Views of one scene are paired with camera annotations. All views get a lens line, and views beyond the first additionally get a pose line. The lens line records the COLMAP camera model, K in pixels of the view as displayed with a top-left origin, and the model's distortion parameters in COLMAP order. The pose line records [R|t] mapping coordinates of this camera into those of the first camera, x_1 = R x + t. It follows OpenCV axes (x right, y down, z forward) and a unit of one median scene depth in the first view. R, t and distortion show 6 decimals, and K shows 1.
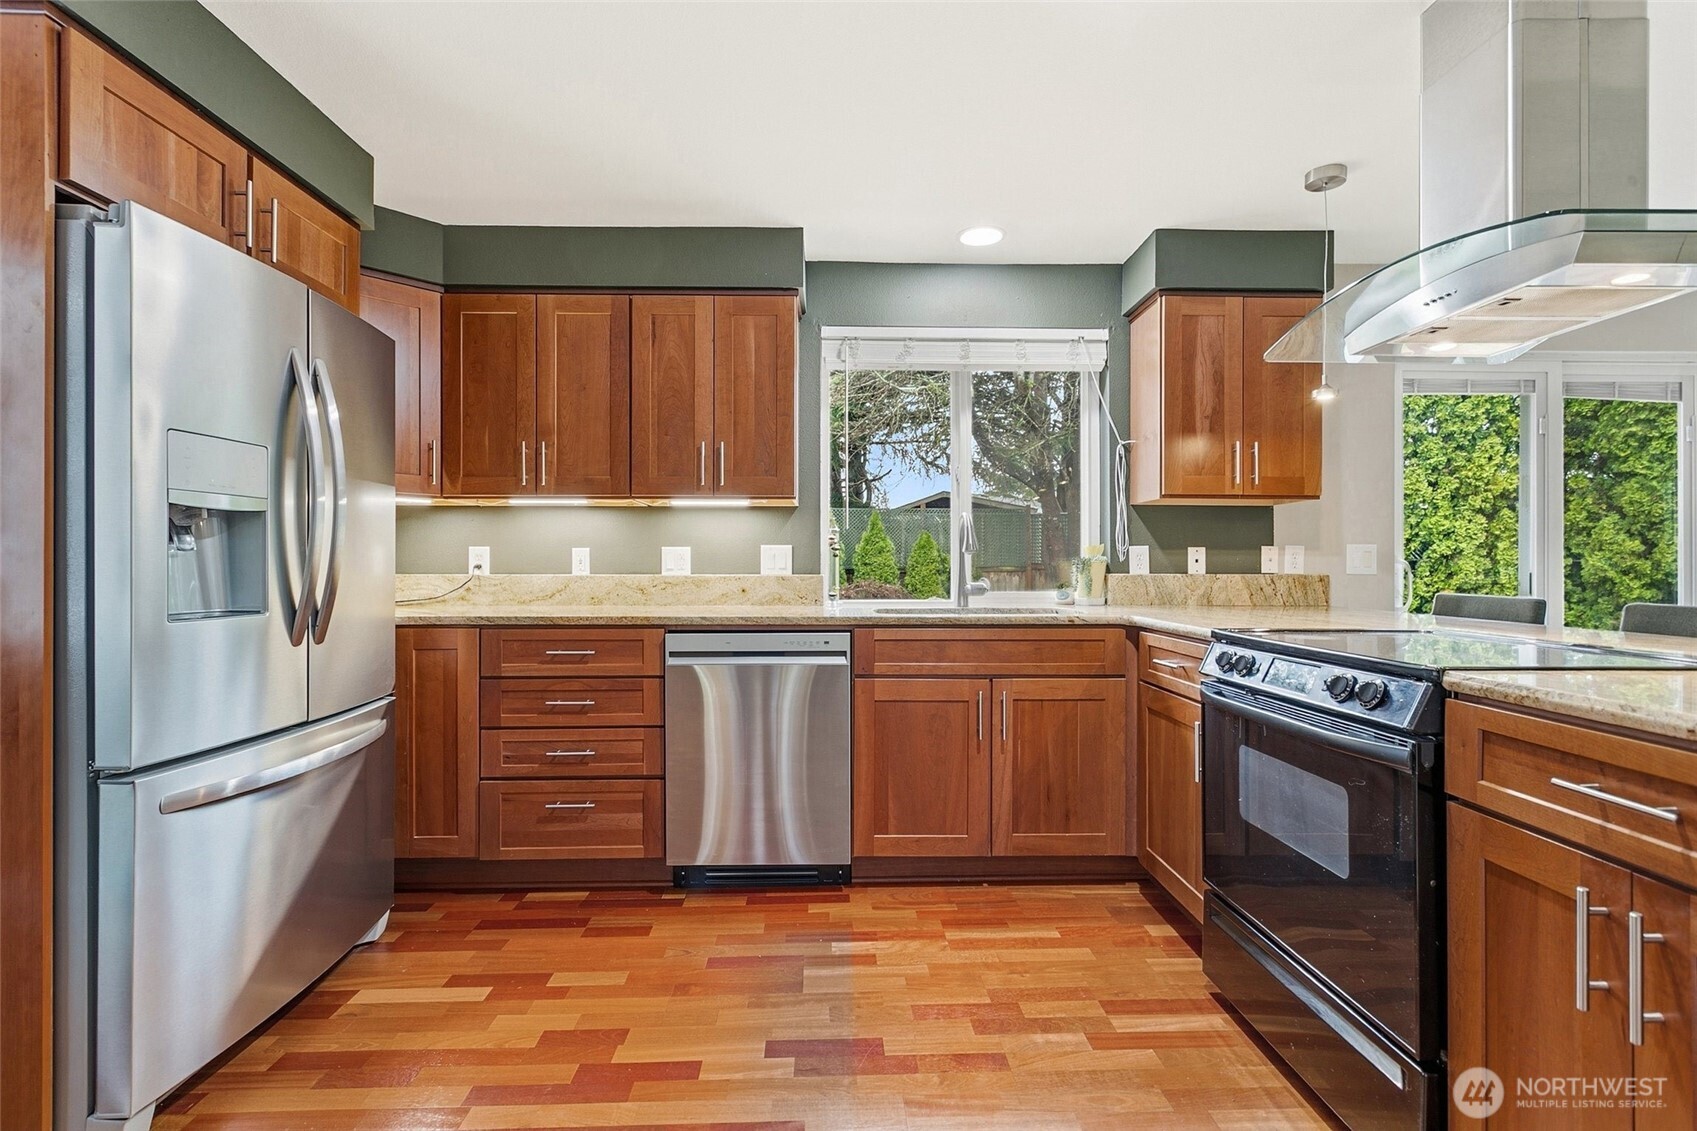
lens RADIAL K [[799.8, 0, 846.9], [0, 799.8, 563.1], [0, 0, 1]] dist [-0.000078, 0.000570]
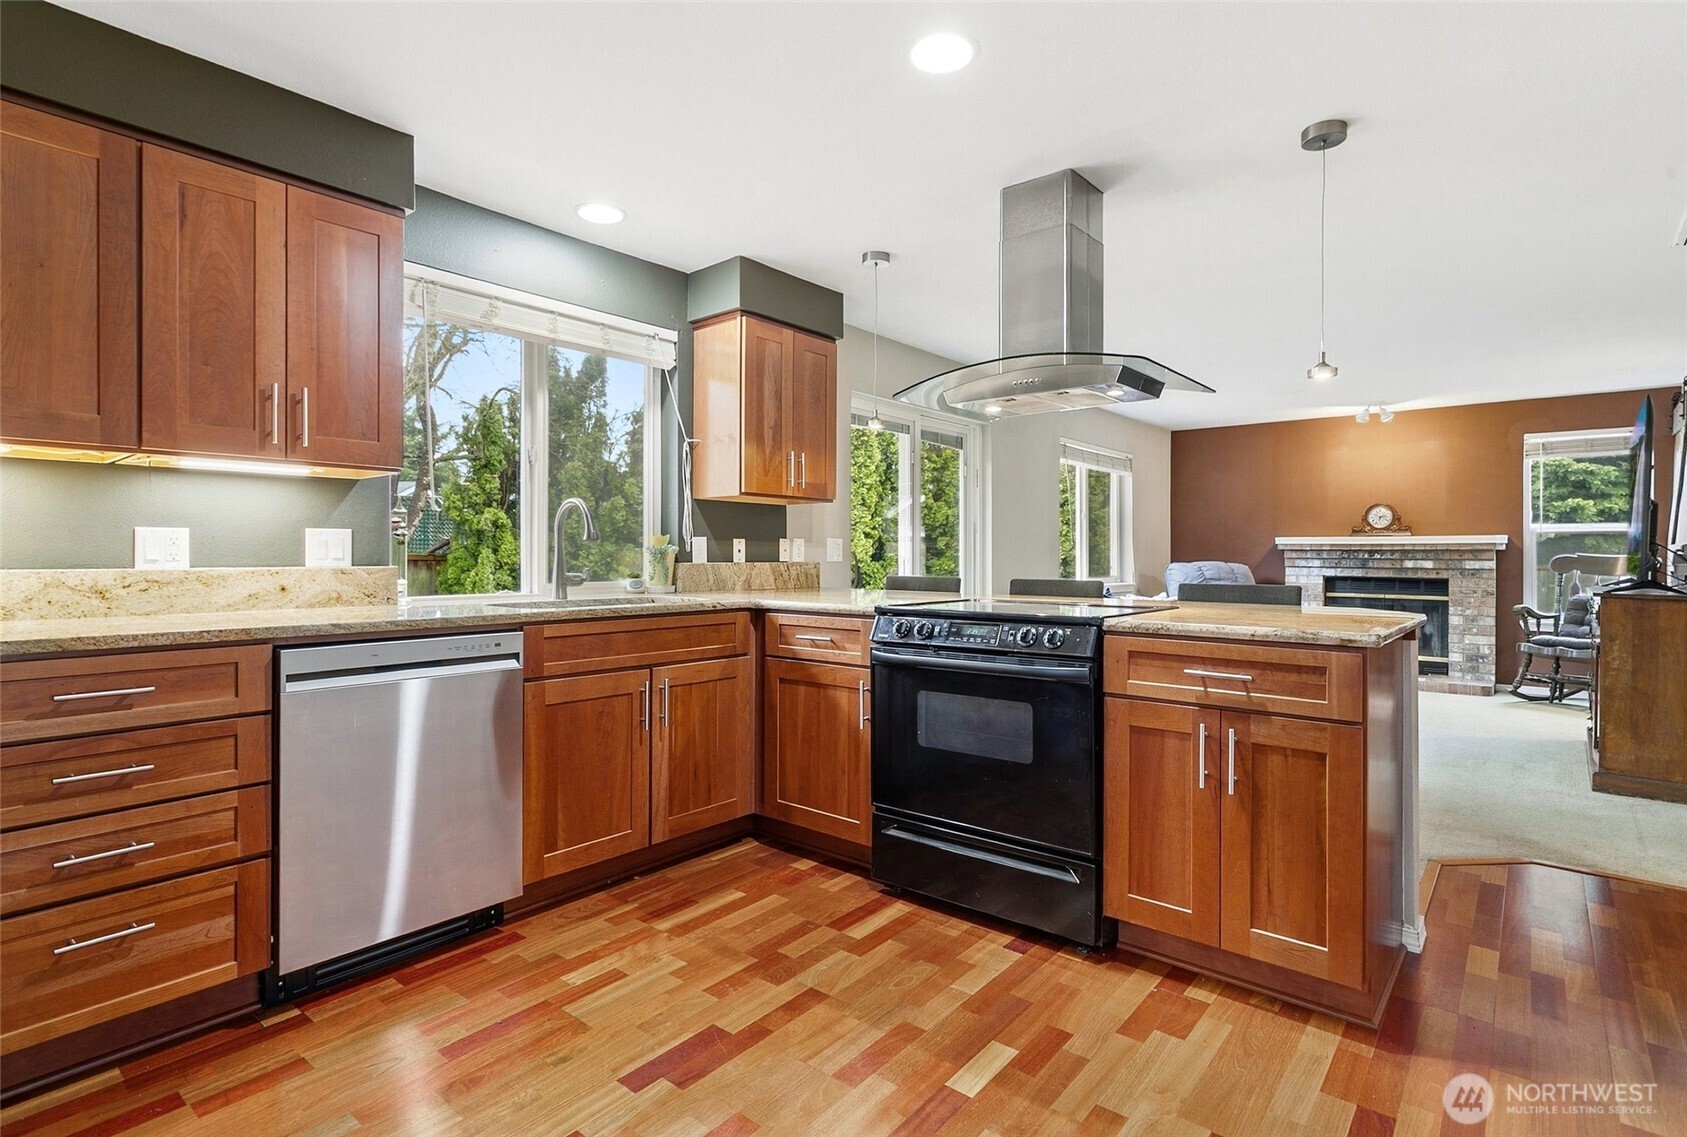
lens RADIAL K [[838.0, 0, 844.3], [0, 838.0, 553.4], [0, 0, 1]] dist [0.001572, 0.001009]
pose [[0.659984, 0.001571, 0.751278, -0.447057], [-0.002596, 0.999997, 0.000189, 0.000136], [-0.751275, -0.002075, 0.659986, 0.125866]]
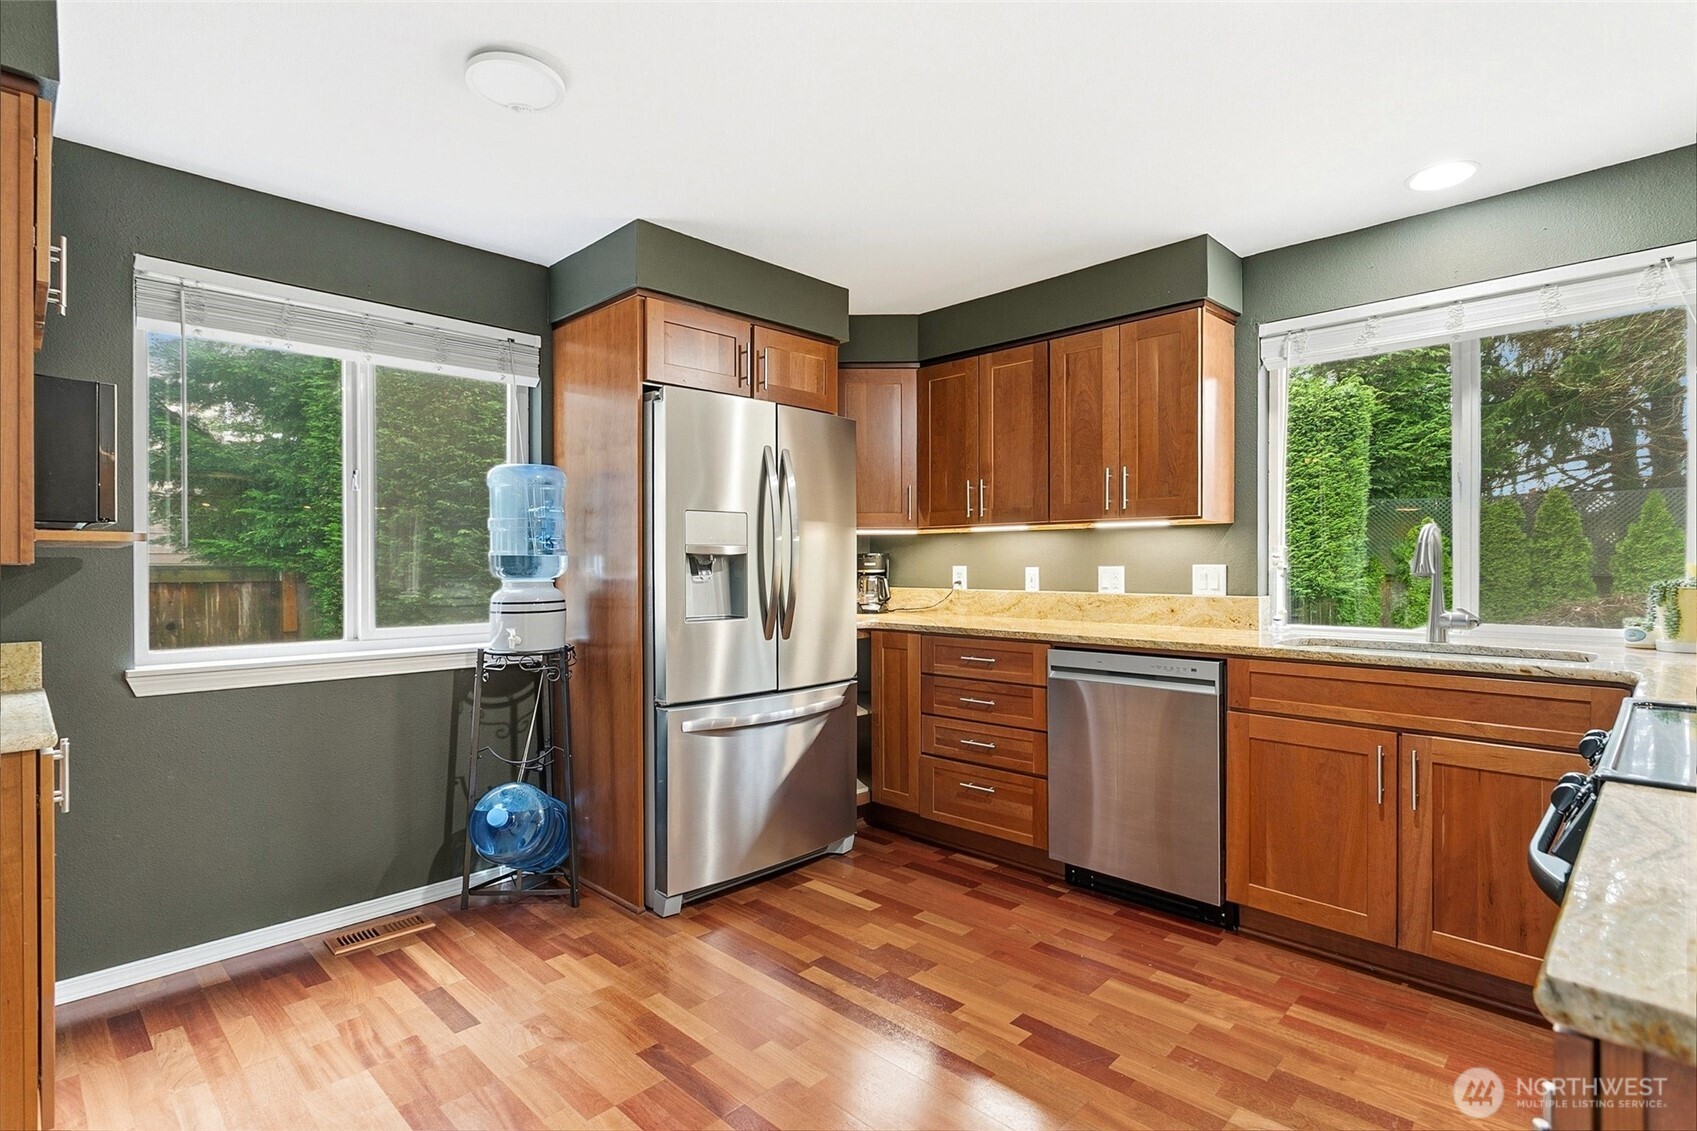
lens RADIAL K [[826.0, 0, 843.4], [0, 826.0, 569.3], [0, 0, 1]] dist [0.000989, 0.000333]
pose [[0.693166, 0.002548, -0.720774, 0.392495], [0.002244, 0.999981, 0.005693, -0.028618], [0.720775, -0.005564, 0.693147, 0.003531]]
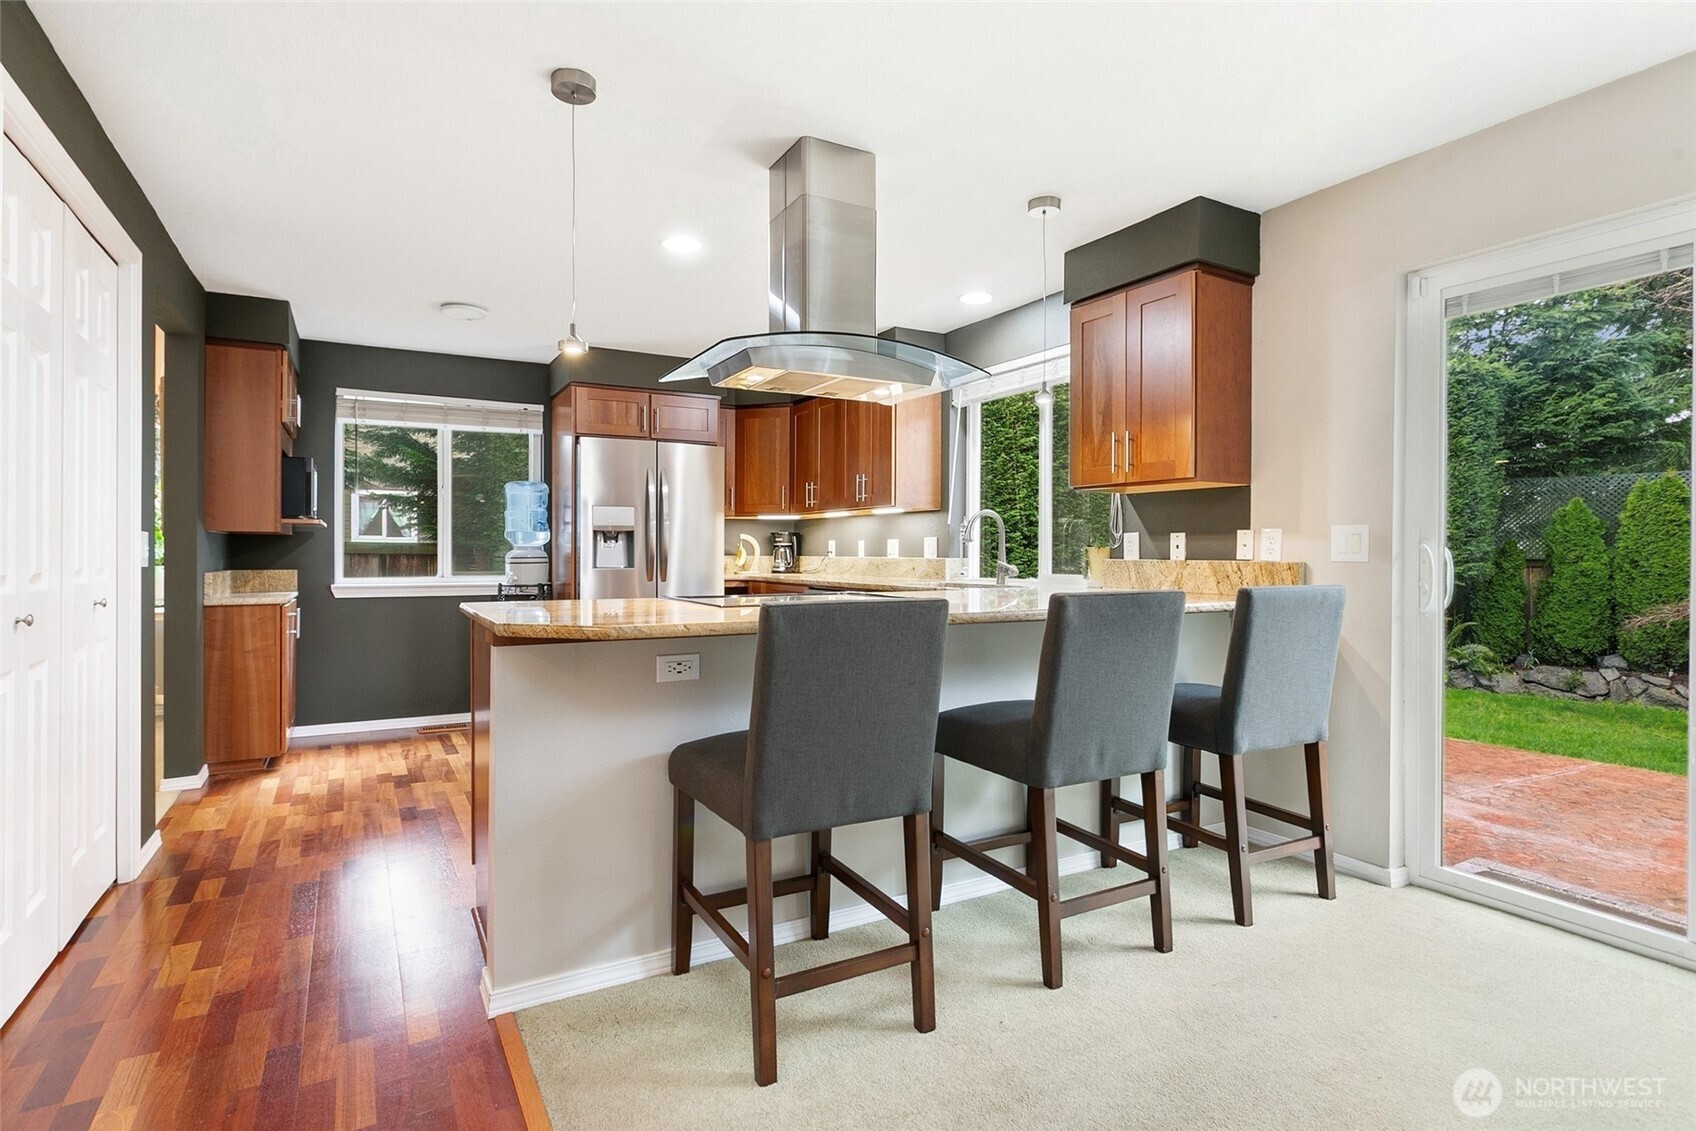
lens RADIAL K [[853.0, 0, 842.7], [0, 853.0, 554.9], [0, 0, 1]] dist [-0.000630, 0.000063]
pose [[0.470835, 0.003728, -0.882214, 1.458635], [-0.002099, 0.999993, 0.003105, 0.006212], [0.882219, 0.000390, 0.470839, 0.173084]]
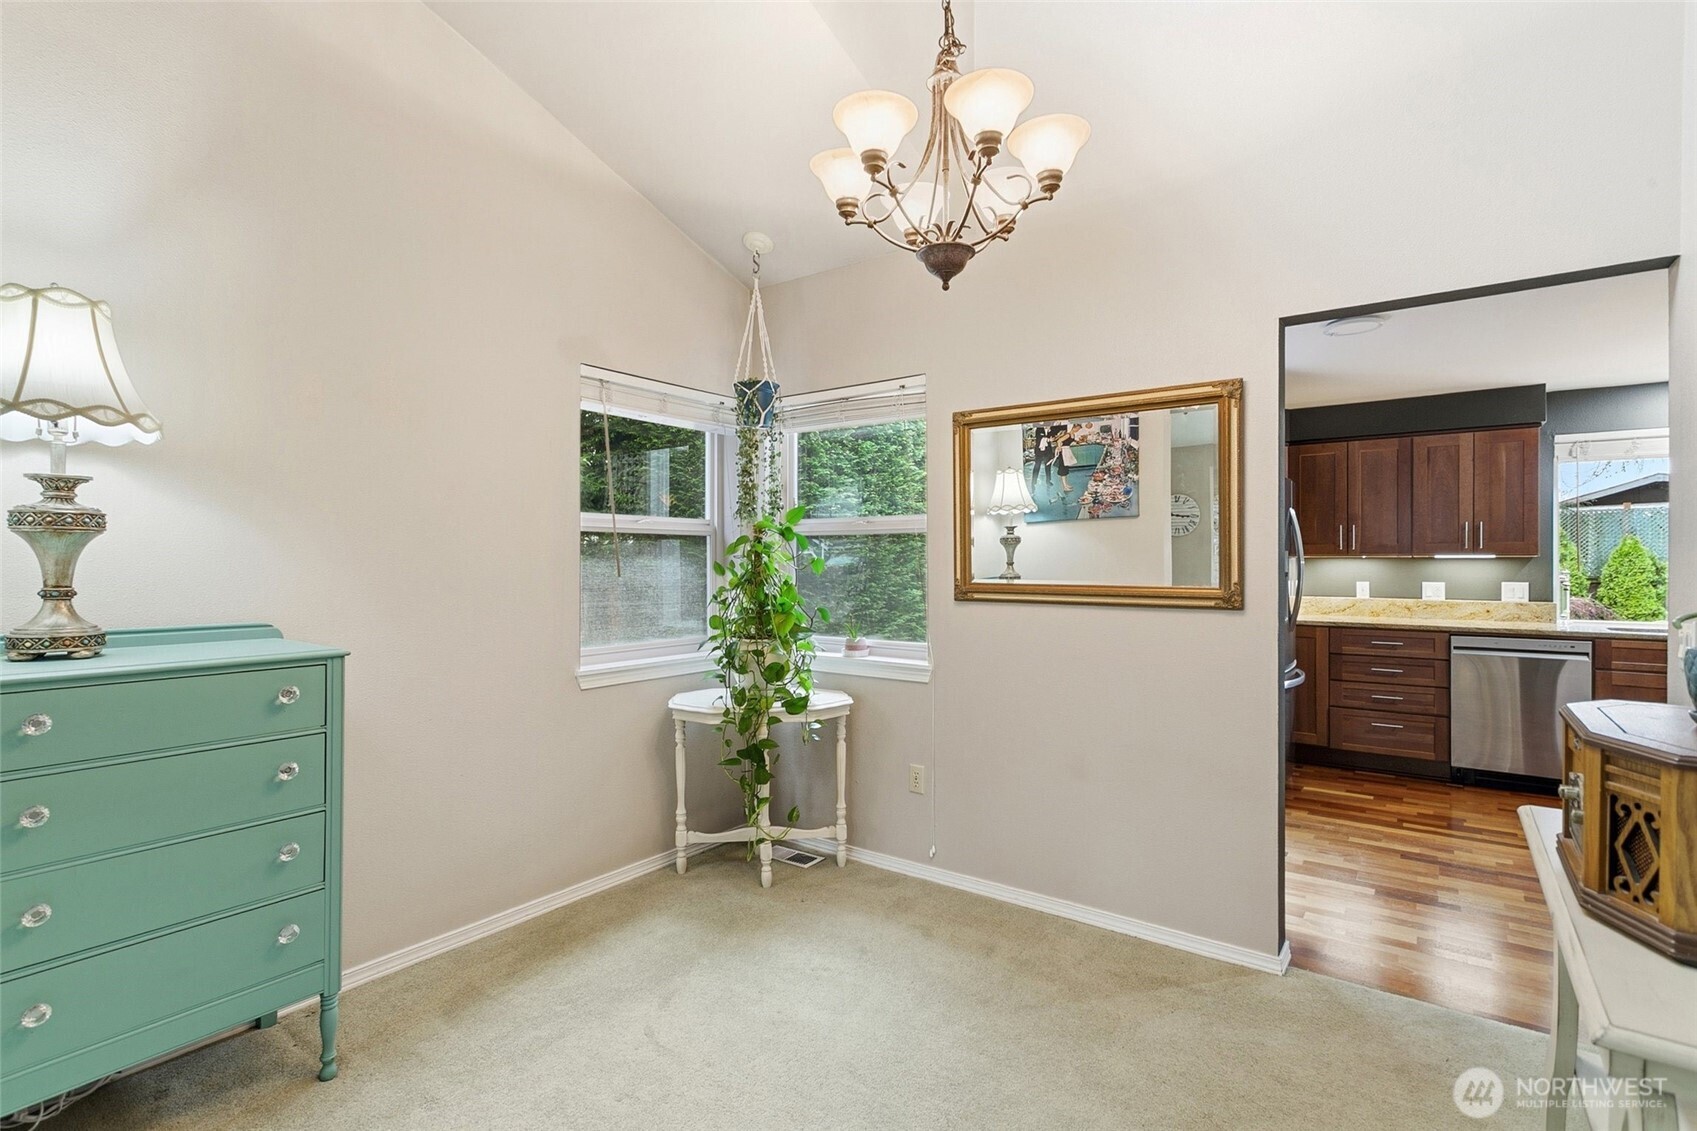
lens RADIAL K [[811.4, 0, 837.6], [0, 811.4, 562.9], [0, 0, 1]] dist [0.000125, -0.000110]
pose [[0.784920, 0.002211, -0.619593, -0.175526], [-0.000082, 0.999994, 0.003465, -0.079055], [0.619597, -0.002669, 0.784915, -1.238873]]
